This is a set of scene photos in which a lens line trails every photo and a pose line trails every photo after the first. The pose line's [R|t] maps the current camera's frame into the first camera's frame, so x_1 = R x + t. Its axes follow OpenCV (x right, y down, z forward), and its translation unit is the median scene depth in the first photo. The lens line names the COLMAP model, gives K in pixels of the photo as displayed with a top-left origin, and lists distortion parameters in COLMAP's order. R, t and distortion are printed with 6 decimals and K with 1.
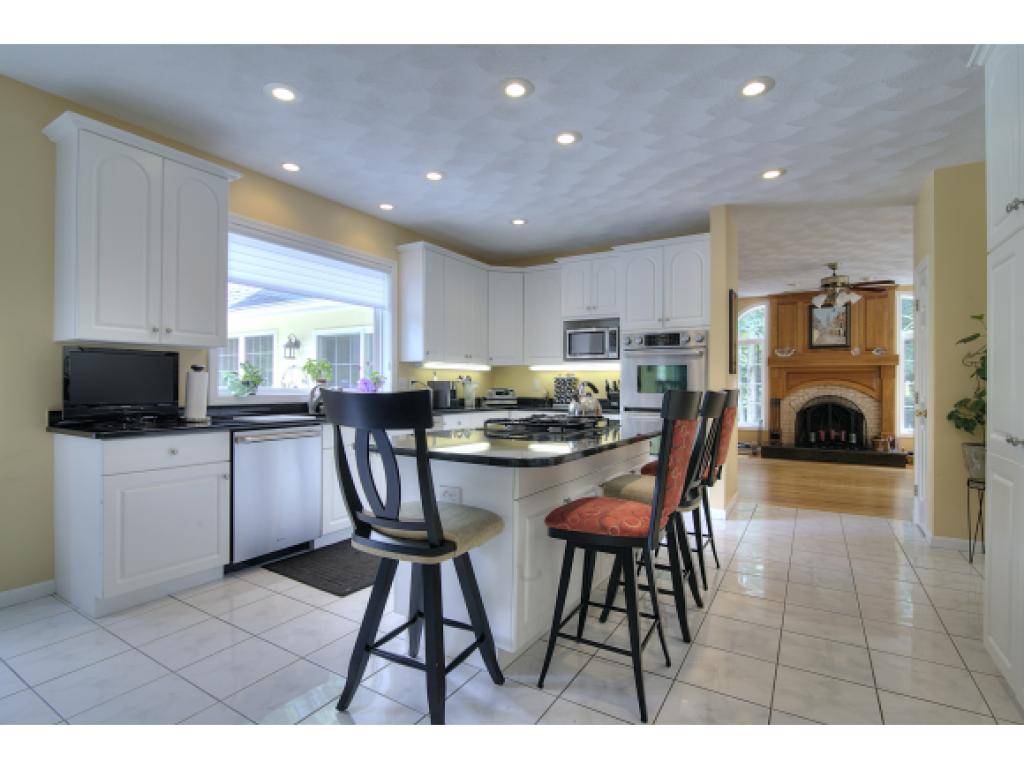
lens RADIAL K [[492.8, 0, 507.0], [0, 492.8, 384.6], [0, 0, 1]] dist [-0.015793, 0.001231]
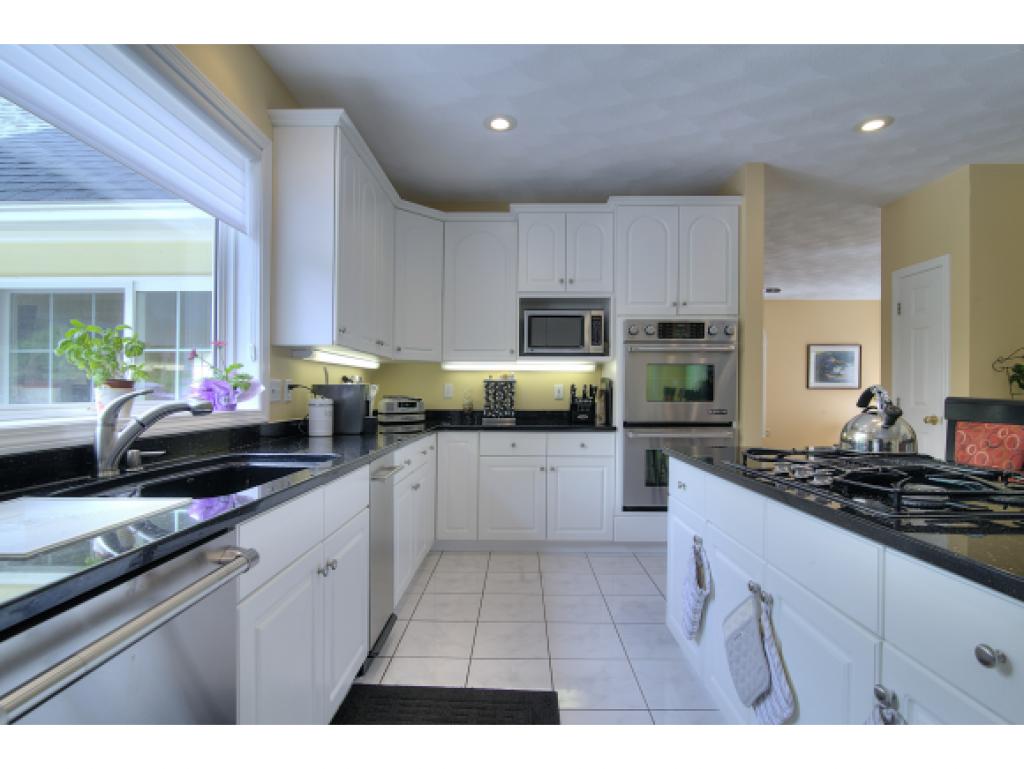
lens RADIAL K [[492.8, 0, 516.6], [0, 492.8, 383.8], [0, 0, 1]] dist [-0.015793, 0.001231]
pose [[0.863912, 0.006300, 0.503603, -0.245736], [0.000624, 0.999908, -0.013580, -0.000137], [-0.503642, 0.012047, 0.863828, 0.436246]]
